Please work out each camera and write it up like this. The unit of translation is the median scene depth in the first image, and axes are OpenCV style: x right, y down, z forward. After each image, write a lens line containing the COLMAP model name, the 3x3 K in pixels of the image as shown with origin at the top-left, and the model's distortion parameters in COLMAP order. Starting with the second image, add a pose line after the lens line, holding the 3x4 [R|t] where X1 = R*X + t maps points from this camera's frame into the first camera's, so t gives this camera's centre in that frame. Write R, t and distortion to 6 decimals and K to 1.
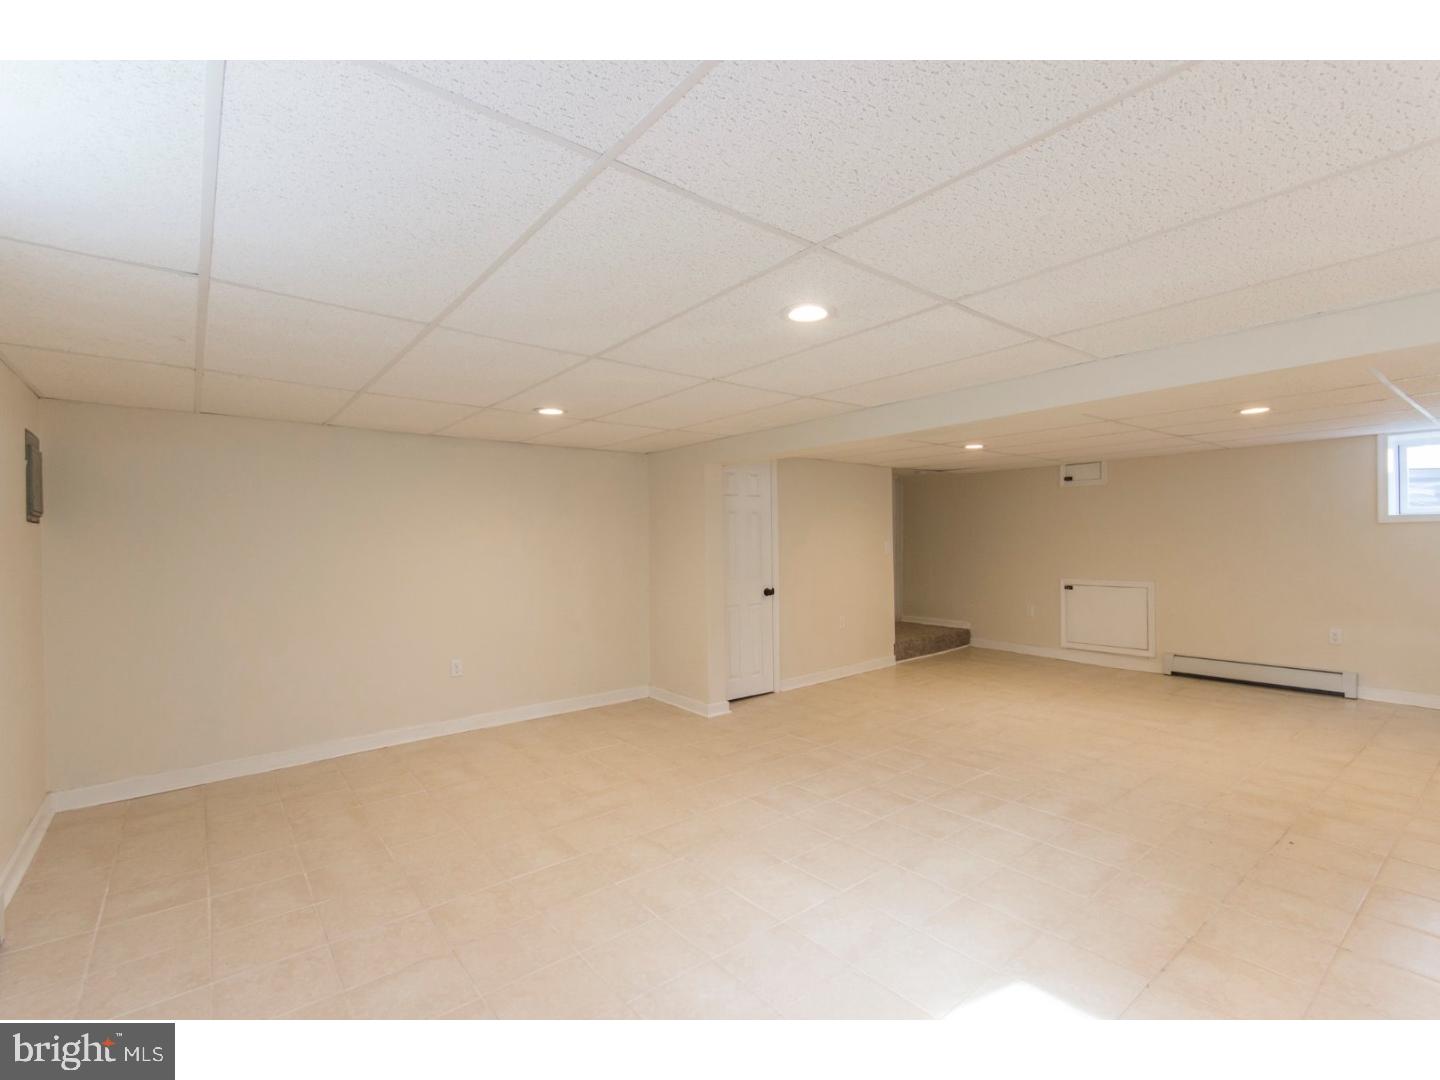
lens RADIAL K [[658.7, 0, 729.0], [0, 658.7, 538.8], [0, 0, 1]] dist [0.003129, -0.000118]
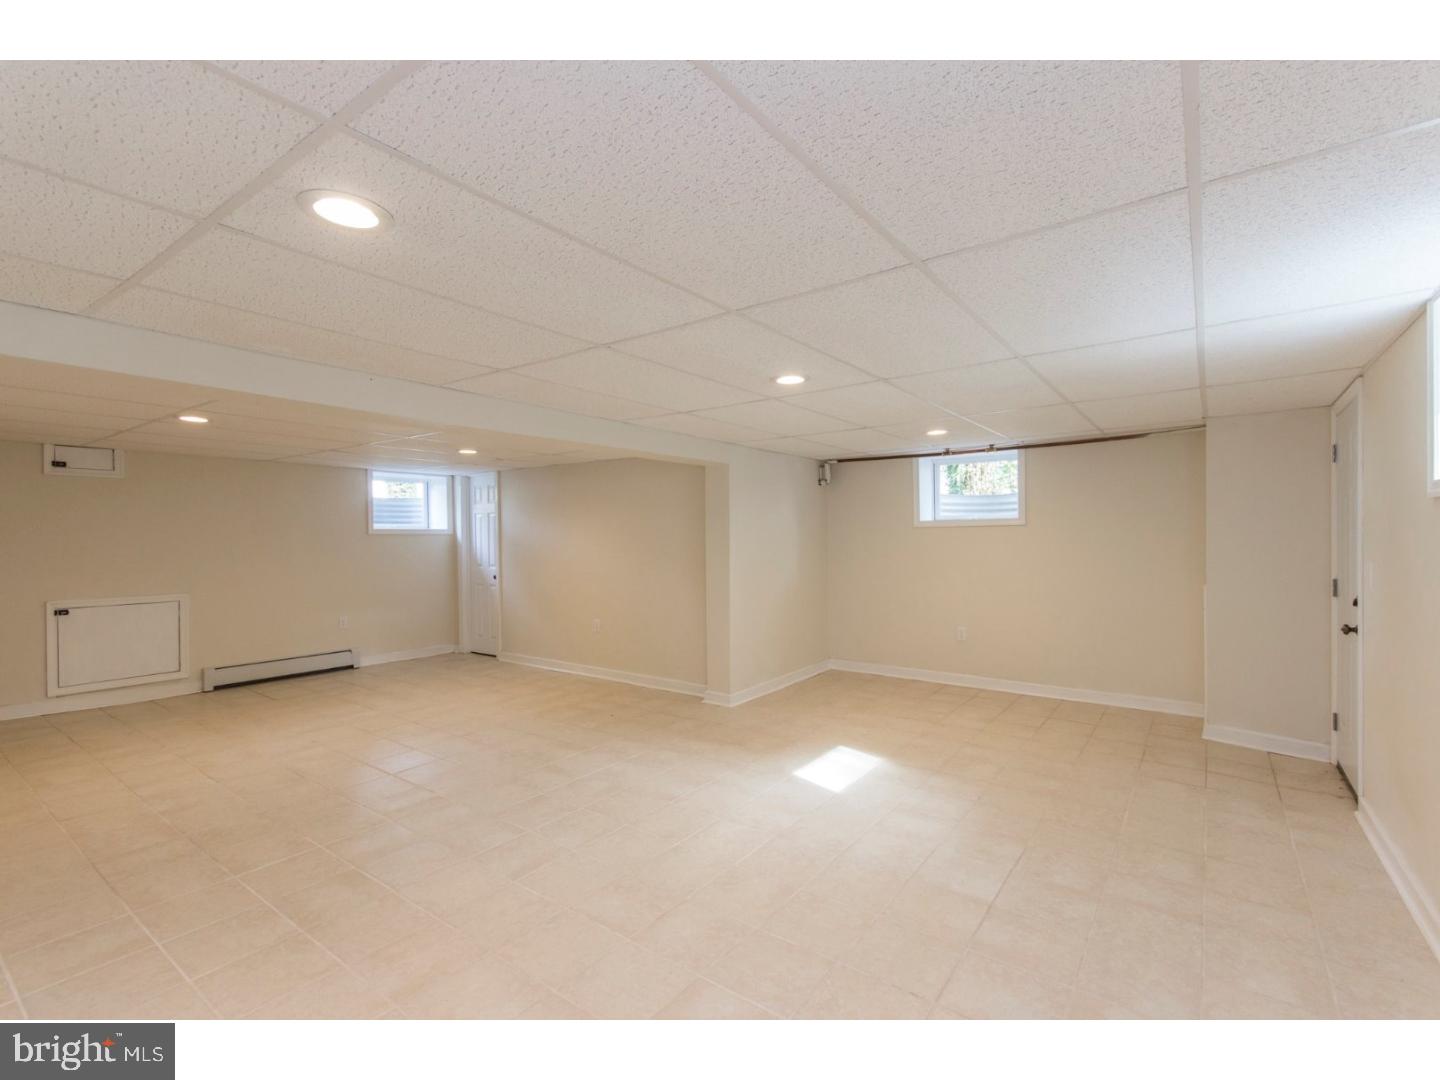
lens RADIAL K [[682.4, 0, 714.7], [0, 682.4, 543.7], [0, 0, 1]] dist [0.006161, 0.001039]
pose [[-0.259765, 0.007496, 0.965643, -0.449342], [0.005372, 0.999966, -0.006317, 0.006549], [-0.965657, 0.003546, -0.259796, 0.543328]]
